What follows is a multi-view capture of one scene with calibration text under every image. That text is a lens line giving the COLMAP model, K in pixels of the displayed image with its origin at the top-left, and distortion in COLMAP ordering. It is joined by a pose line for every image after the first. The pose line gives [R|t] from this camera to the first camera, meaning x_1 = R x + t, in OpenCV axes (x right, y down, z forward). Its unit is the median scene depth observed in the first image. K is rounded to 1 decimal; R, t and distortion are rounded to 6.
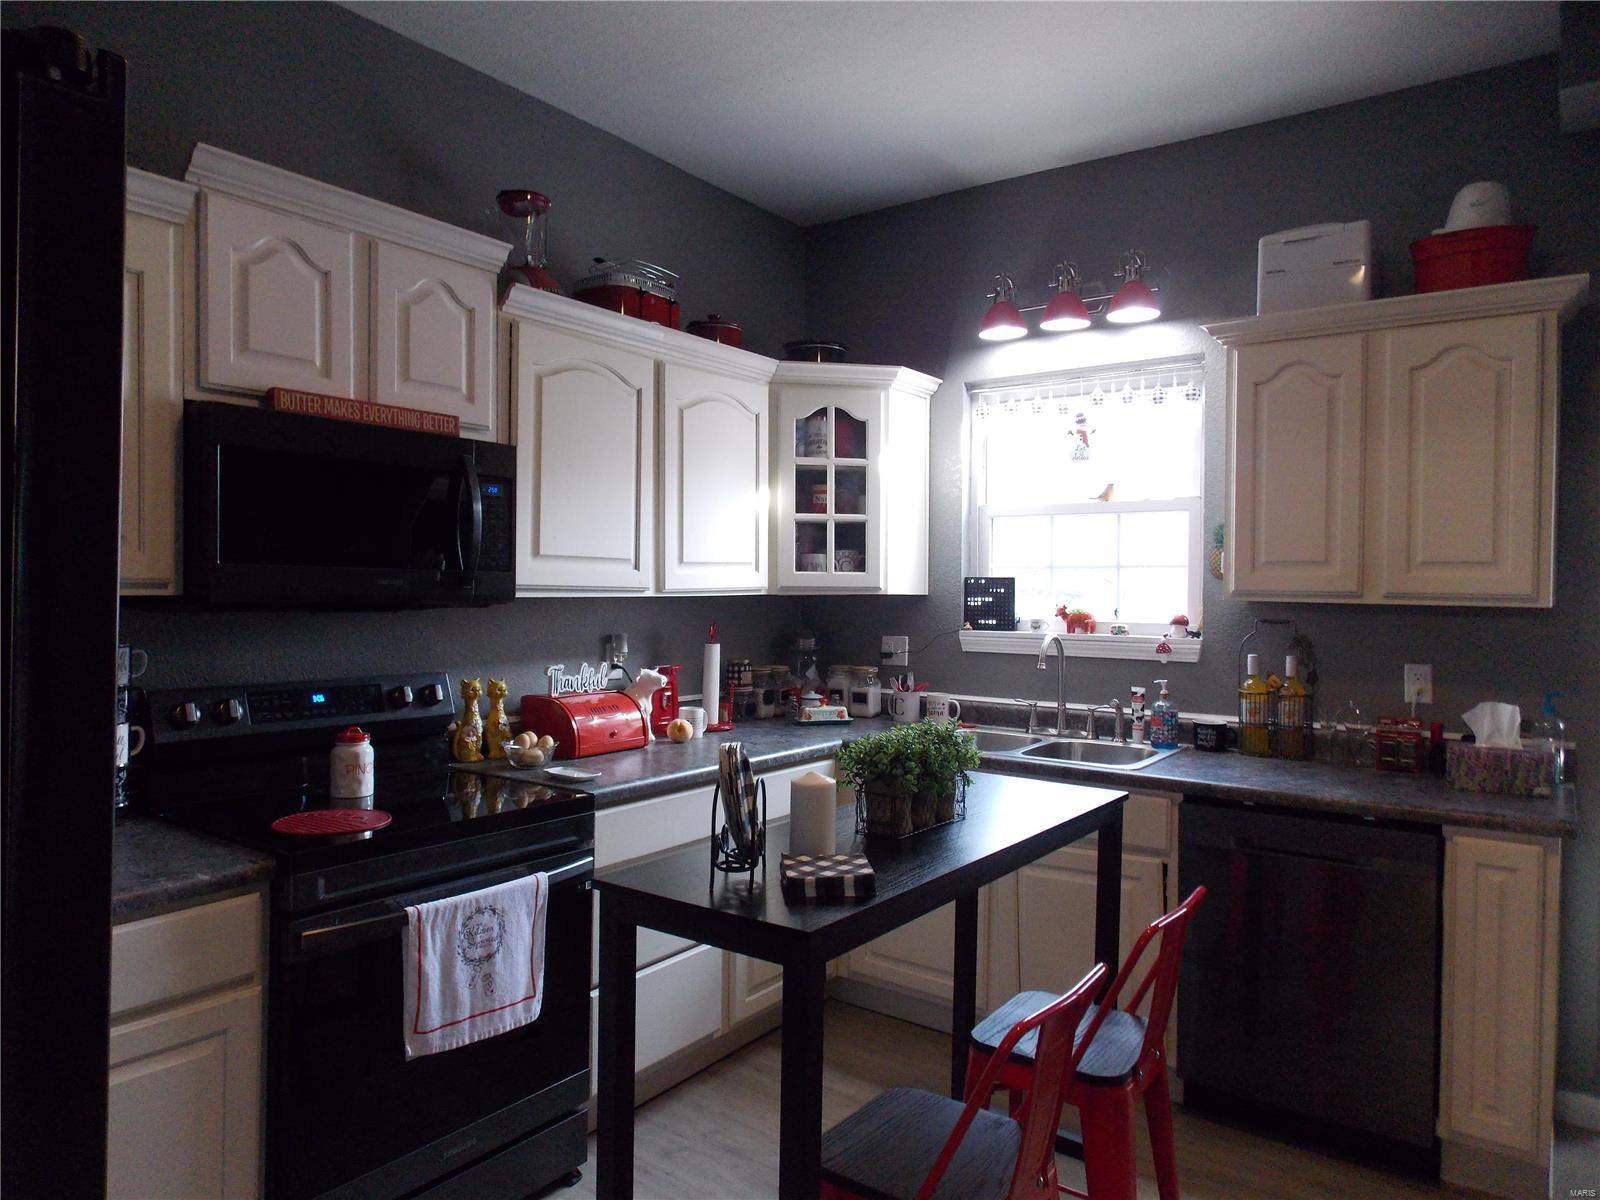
lens RADIAL K [[1051.4, 0, 793.4], [0, 1051.4, 598.4], [0, 0, 1]] dist [0.004112, 0.000584]
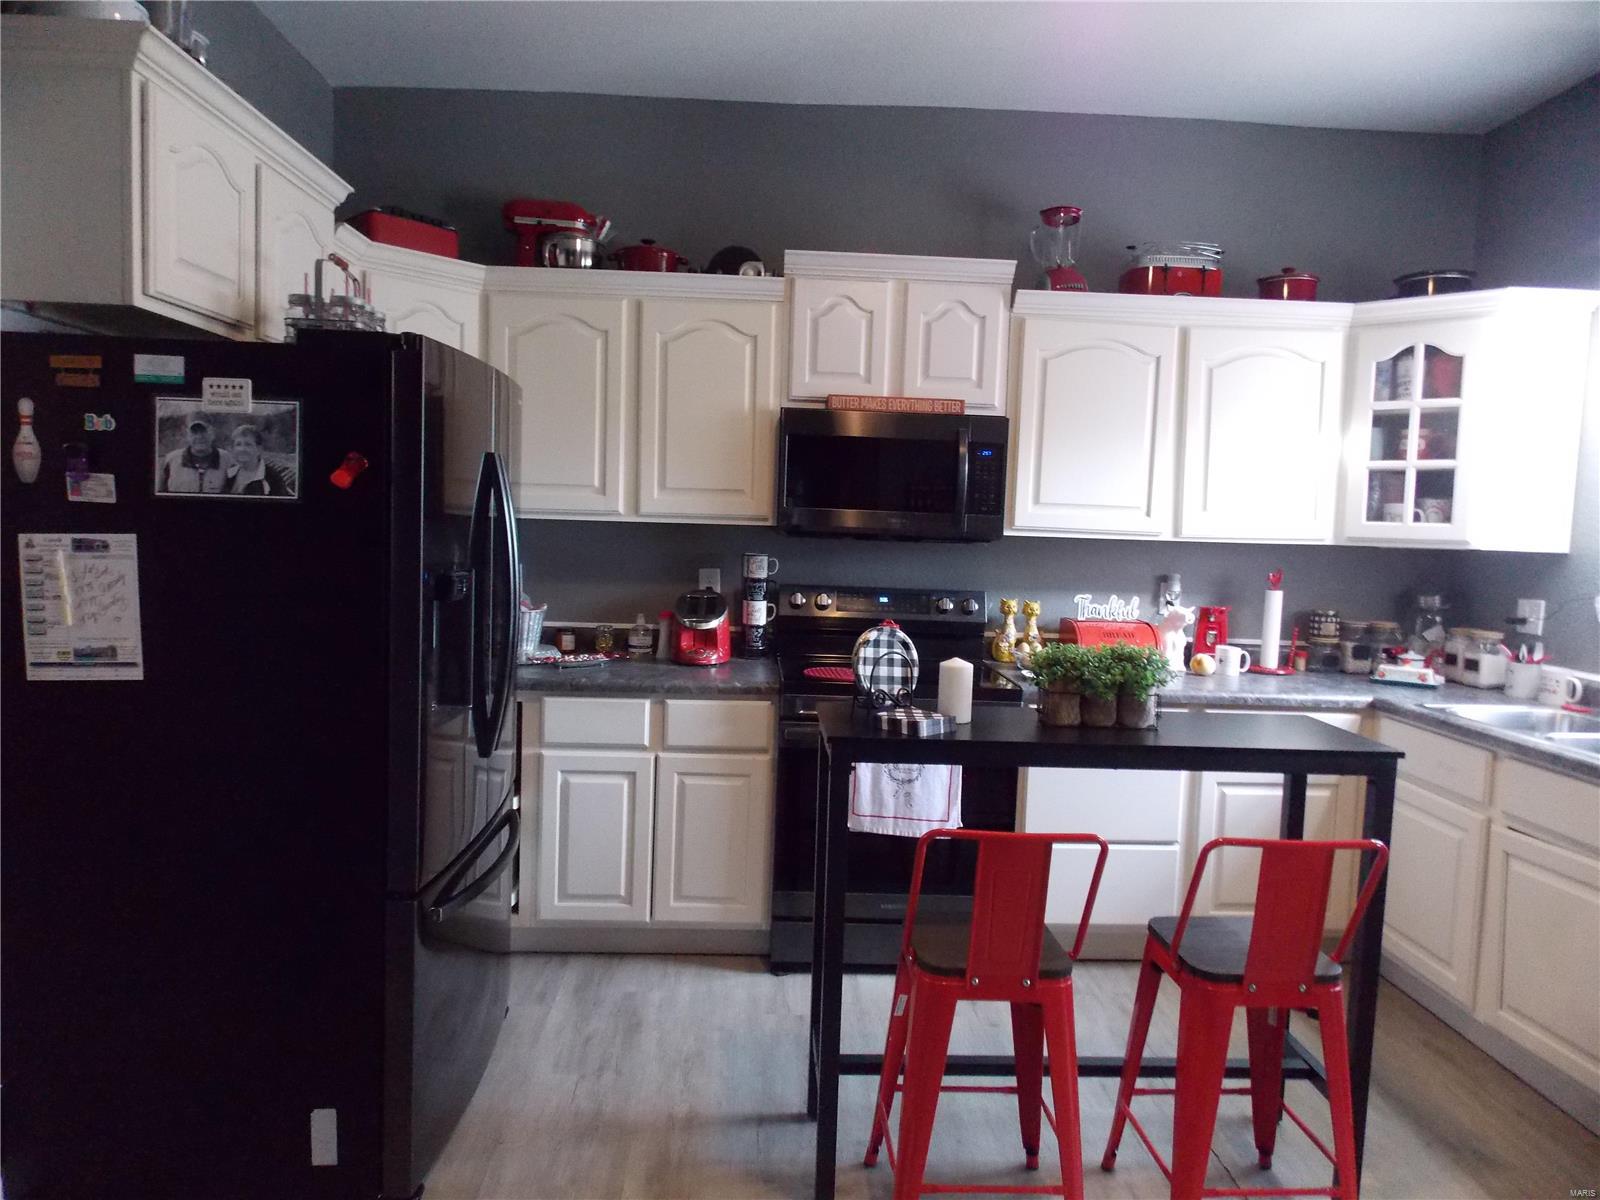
lens RADIAL K [[1051.4, 0, 793.4], [0, 1051.4, 598.4], [0, 0, 1]] dist [0.004112, 0.000584]
pose [[0.622667, 0.073611, -0.779017, 0.459271], [-0.037654, 0.997231, 0.064133, 0.002545], [0.781580, -0.010601, 0.623715, -0.014389]]
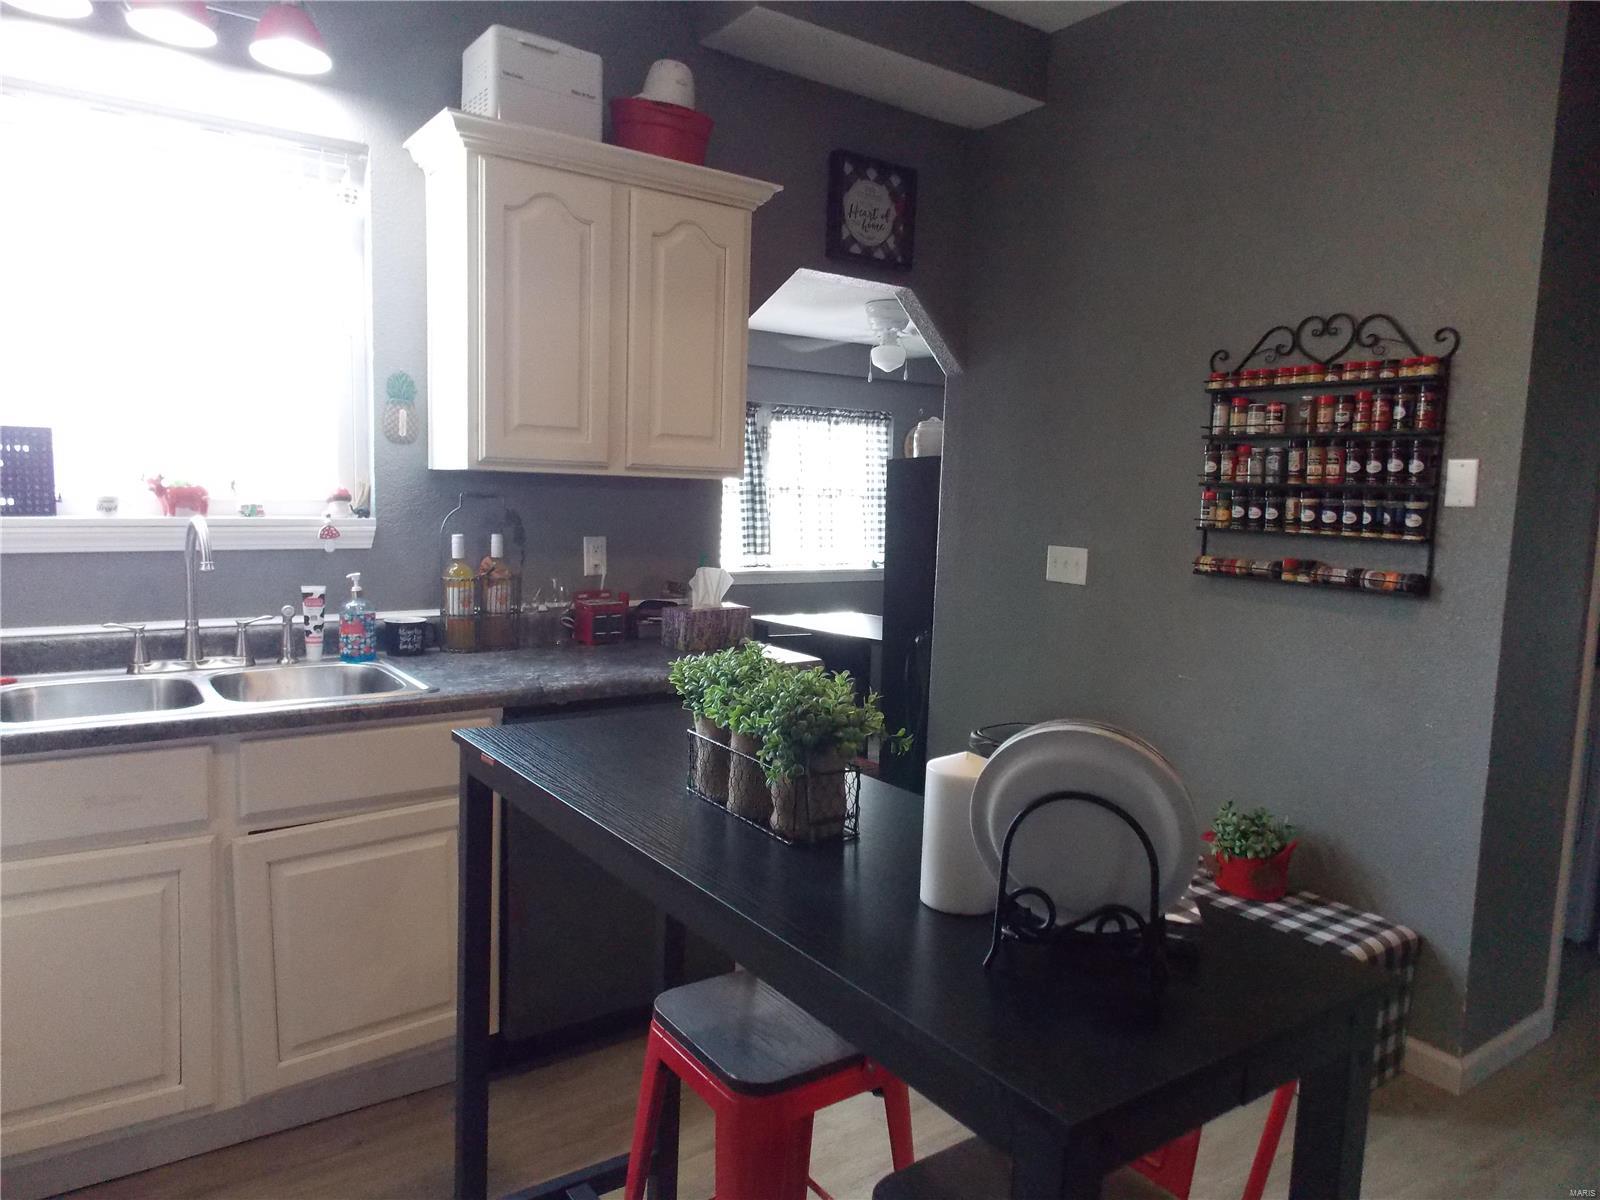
lens RADIAL K [[1046.0, 0, 800.0], [0, 1046.0, 600.0], [0, 0, 1]] dist [-0.008061, -0.003129]
pose [[0.325990, -0.100738, 0.939991, -0.254247], [-0.010622, 0.993853, 0.110194, 0.009386], [-0.945314, -0.045907, 0.322916, 0.437628]]
